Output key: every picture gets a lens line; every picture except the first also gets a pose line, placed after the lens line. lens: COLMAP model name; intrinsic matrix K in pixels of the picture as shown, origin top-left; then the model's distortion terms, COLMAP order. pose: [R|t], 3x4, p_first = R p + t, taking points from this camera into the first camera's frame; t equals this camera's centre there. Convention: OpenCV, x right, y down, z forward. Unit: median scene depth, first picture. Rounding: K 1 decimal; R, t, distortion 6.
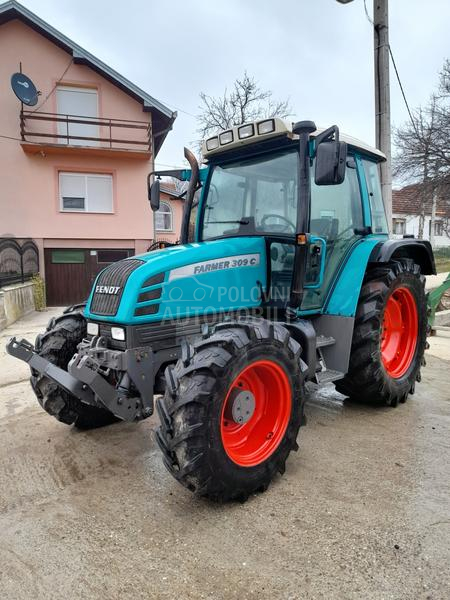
lens RADIAL K [[418.5, 0, 219.3], [0, 418.5, 307.1], [0, 0, 1]] dist [0.033689, -0.010553]
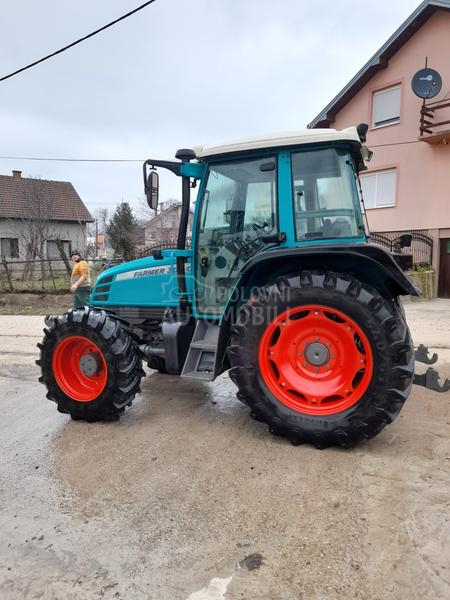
lens RADIAL K [[409.9, 0, 230.7], [0, 409.9, 310.2], [0, 0, 1]] dist [0.033025, -0.002116]
pose [[0.460096, 0.121478, -0.879520, 1.208654], [-0.082338, 0.992165, 0.093963, -0.112707], [0.884043, 0.029186, 0.466493, 0.557984]]
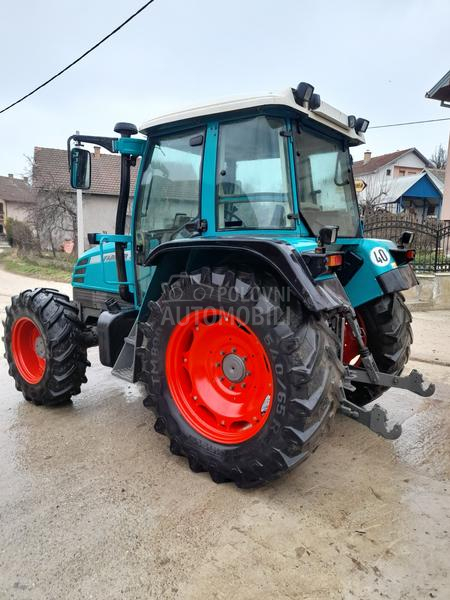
lens RADIAL K [[419.8, 0, 216.4], [0, 419.8, 302.3], [0, 0, 1]] dist [0.032977, -0.008405]
pose [[0.190805, 0.167452, -0.967240, 1.228613], [-0.131653, 0.980806, 0.143830, -0.171964], [0.972759, 0.099897, 0.209188, 0.954459]]
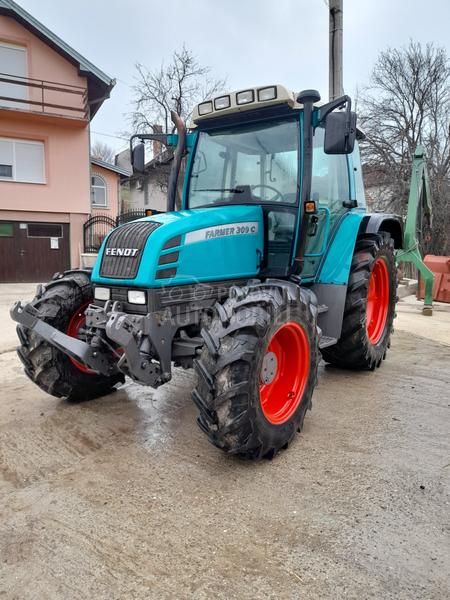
lens RADIAL K [[419.8, 0, 216.4], [0, 419.8, 302.3], [0, 0, 1]] dist [0.032977, -0.008405]
pose [[0.986390, -0.000822, 0.164422, -0.174299], [-0.004759, 0.999426, 0.033548, 0.032988], [-0.164355, -0.033874, 0.985819, 0.013279]]
